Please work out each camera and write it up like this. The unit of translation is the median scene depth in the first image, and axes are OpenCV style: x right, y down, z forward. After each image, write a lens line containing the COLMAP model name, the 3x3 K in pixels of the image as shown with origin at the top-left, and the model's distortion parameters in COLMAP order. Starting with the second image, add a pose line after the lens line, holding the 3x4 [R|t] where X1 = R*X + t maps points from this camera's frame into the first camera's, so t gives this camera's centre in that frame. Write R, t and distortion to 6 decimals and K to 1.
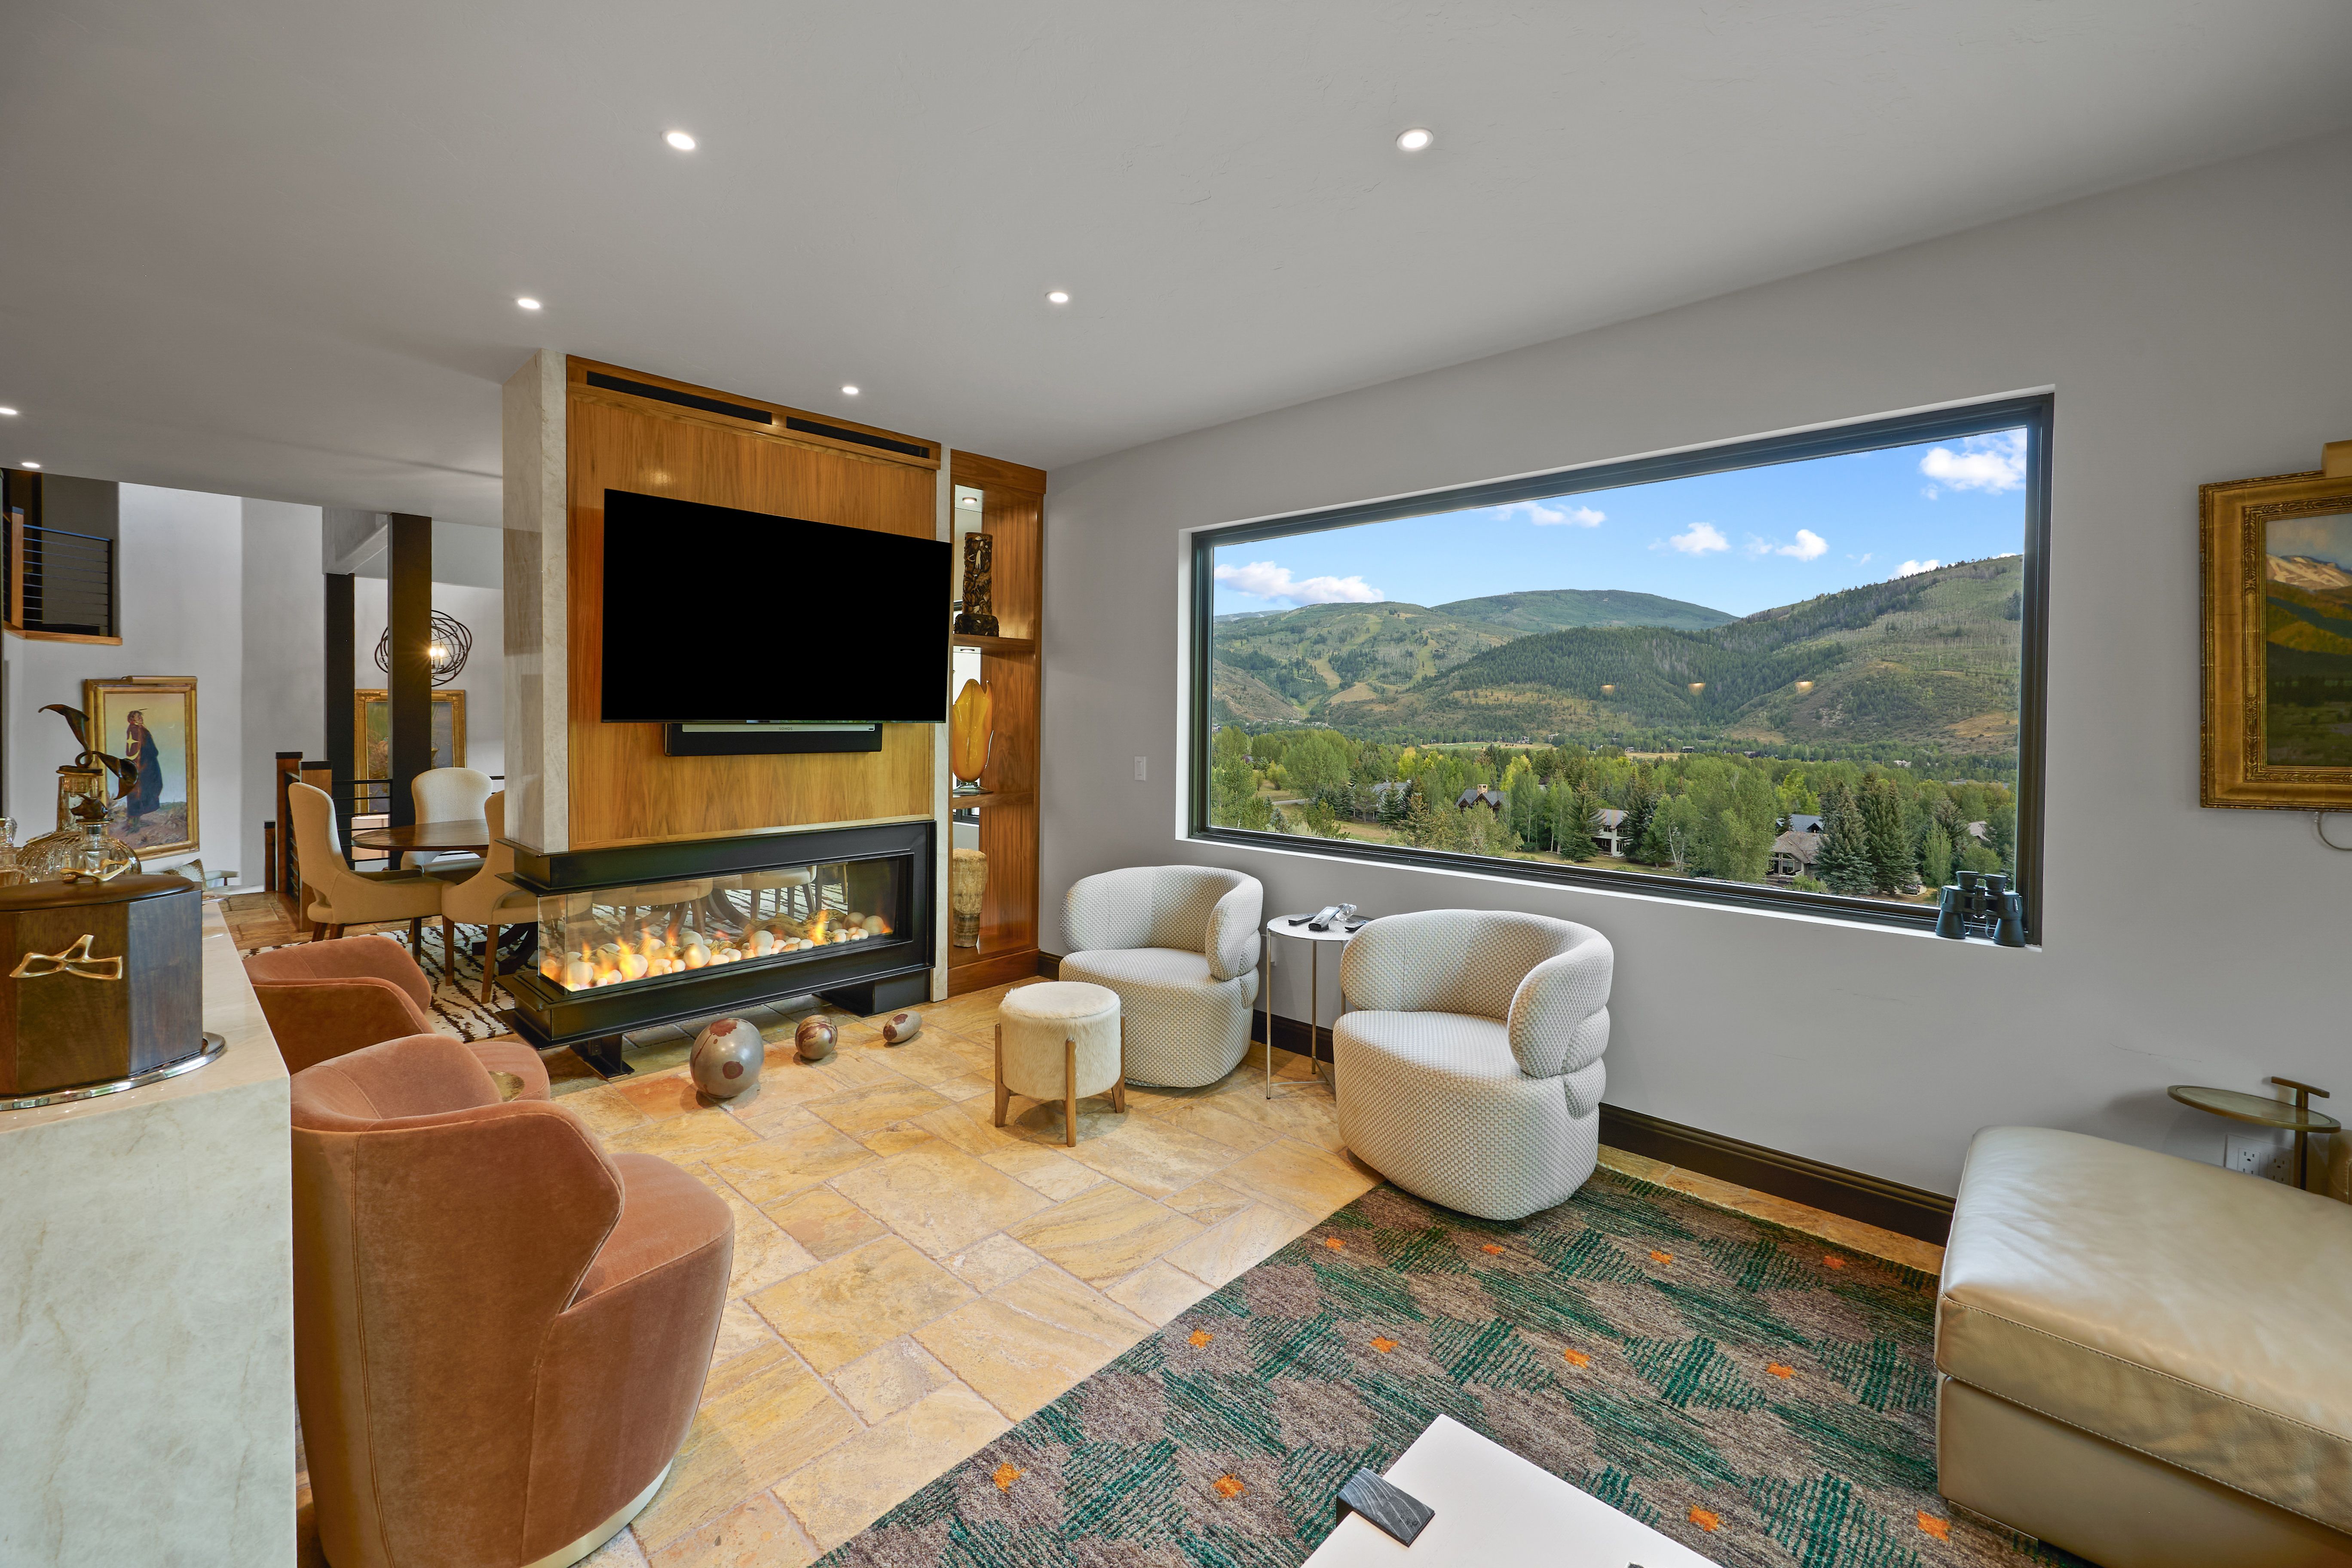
lens RADIAL K [[968.2, 0, 1178.7], [0, 968.2, 727.1], [0, 0, 1]] dist [-0.001834, -0.000152]
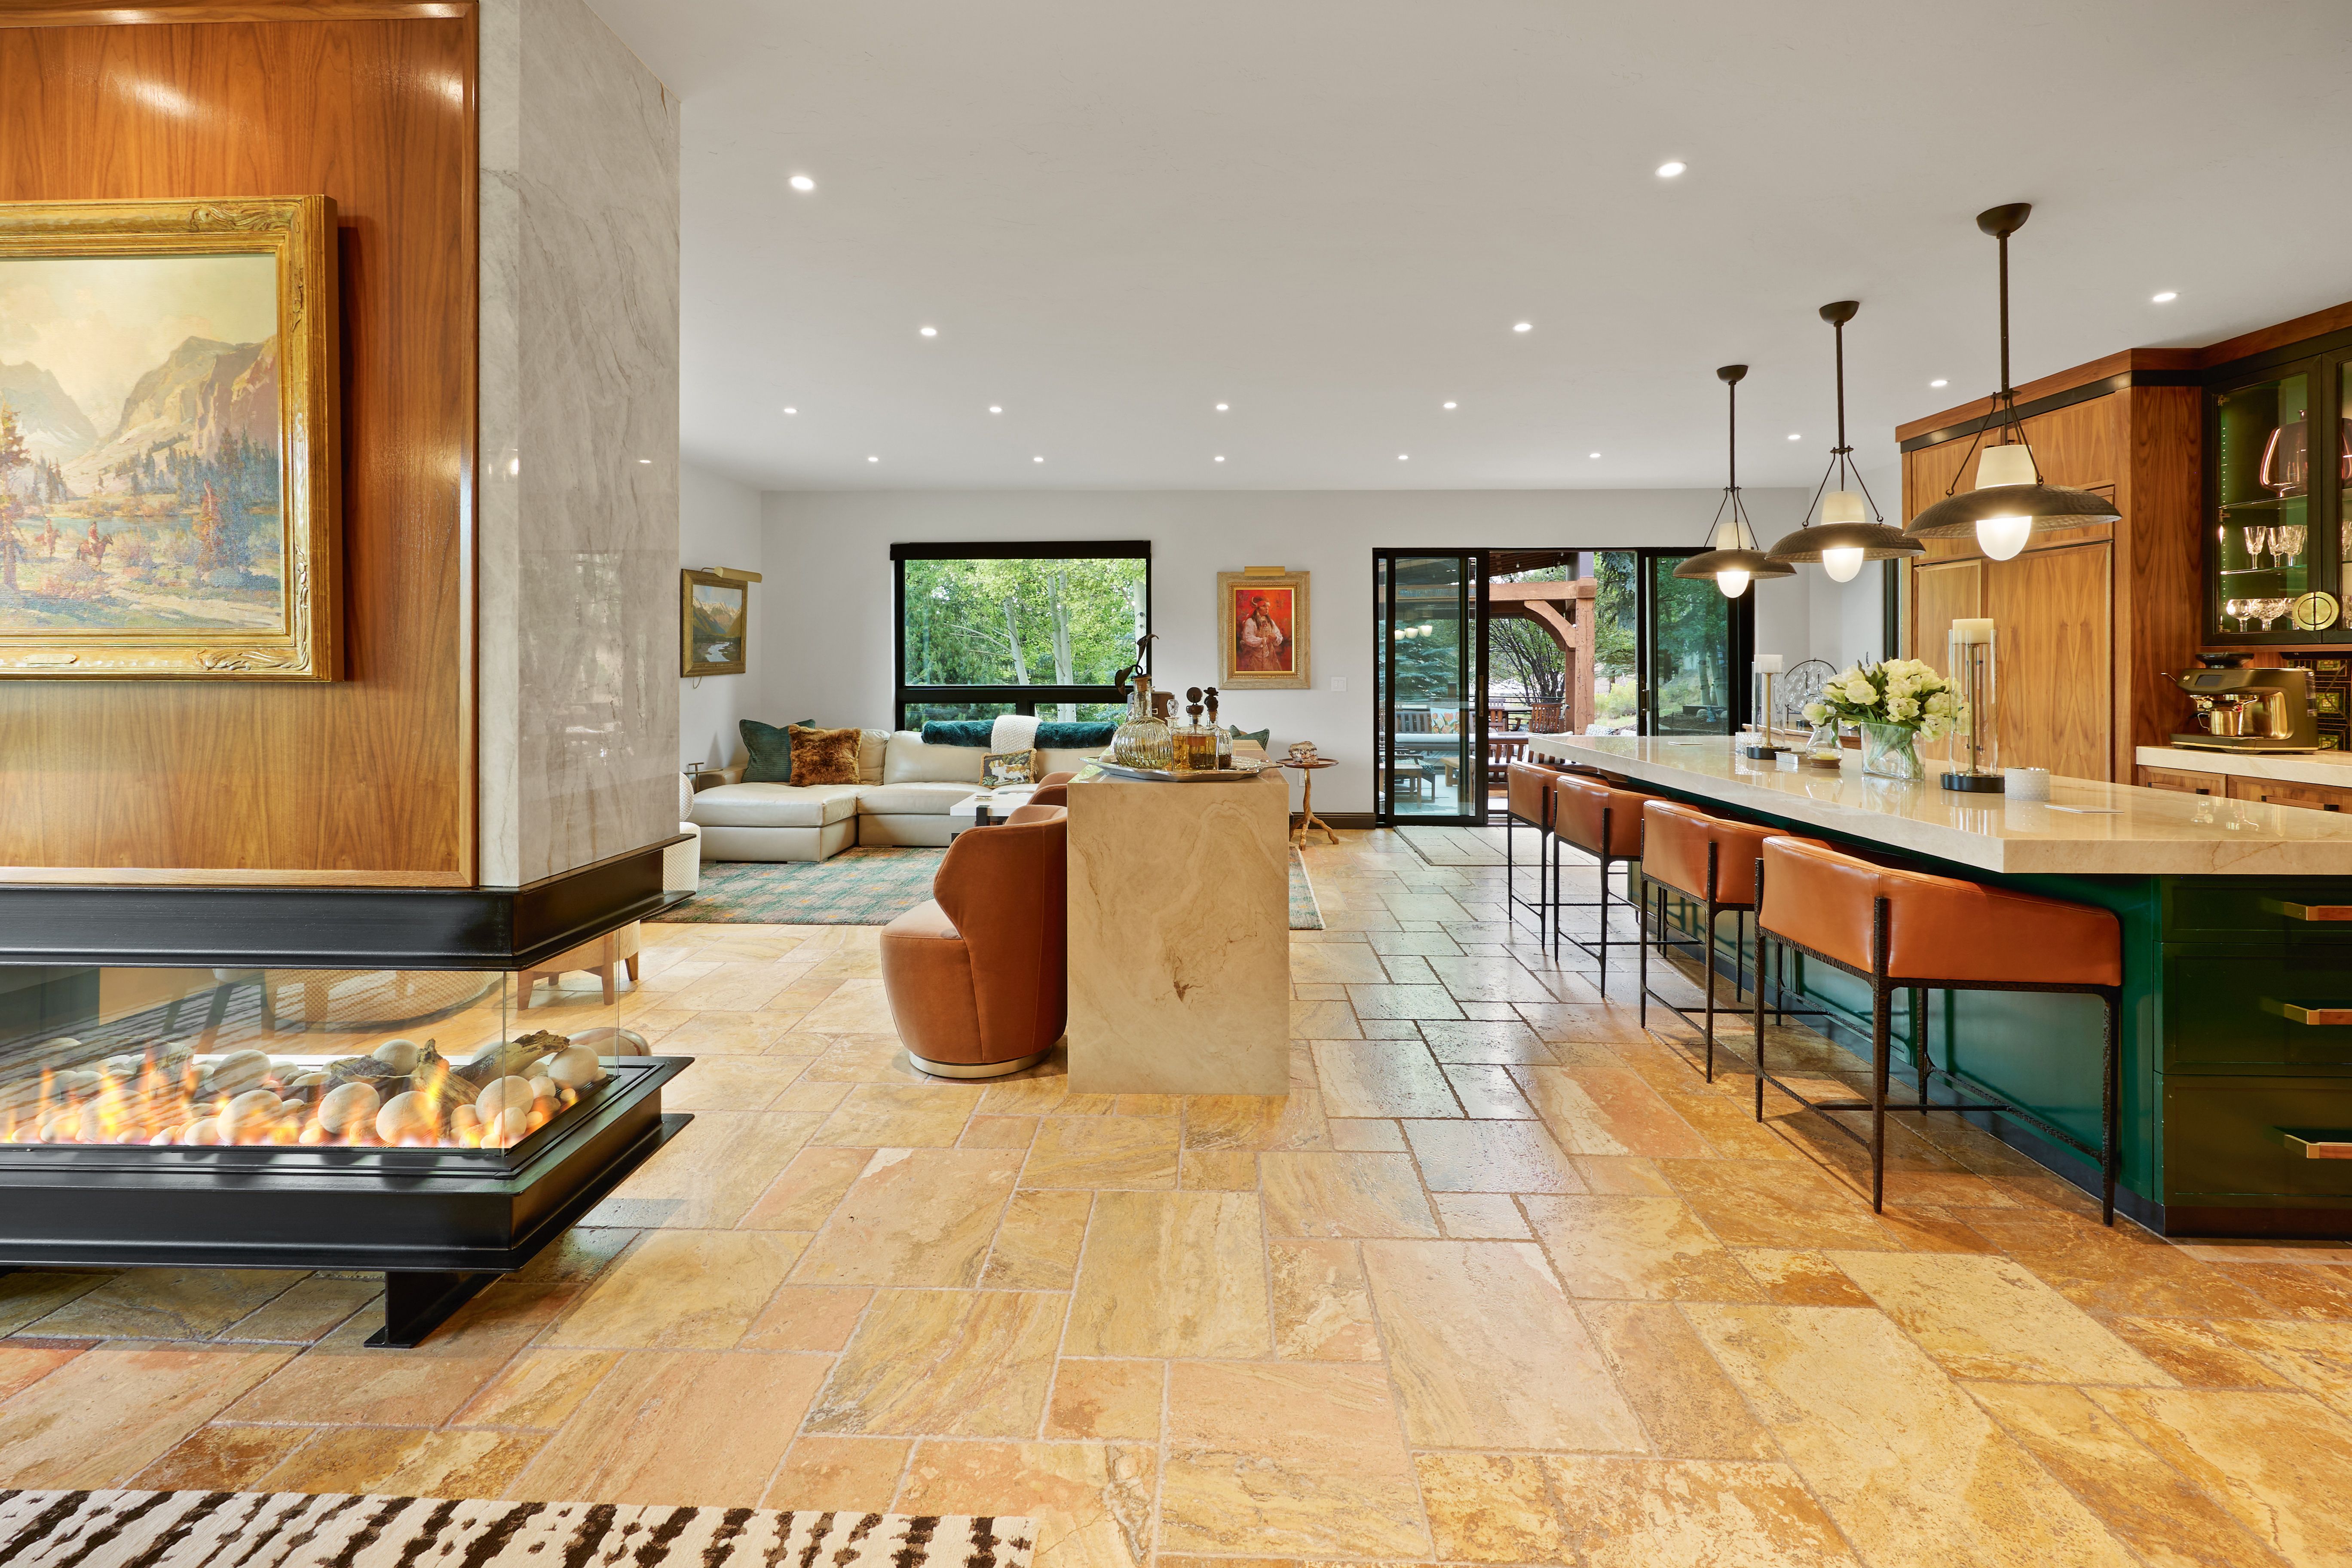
lens RADIAL K [[968.2, 0, 1197.1], [0, 968.2, 660.5], [0, 0, 1]] dist [-0.001834, -0.000152]
pose [[-0.653058, -0.005989, 0.757284, -1.155689], [0.006566, 0.999886, 0.013570, 0.000047], [-0.757279, 0.013835, -0.652944, 0.907039]]
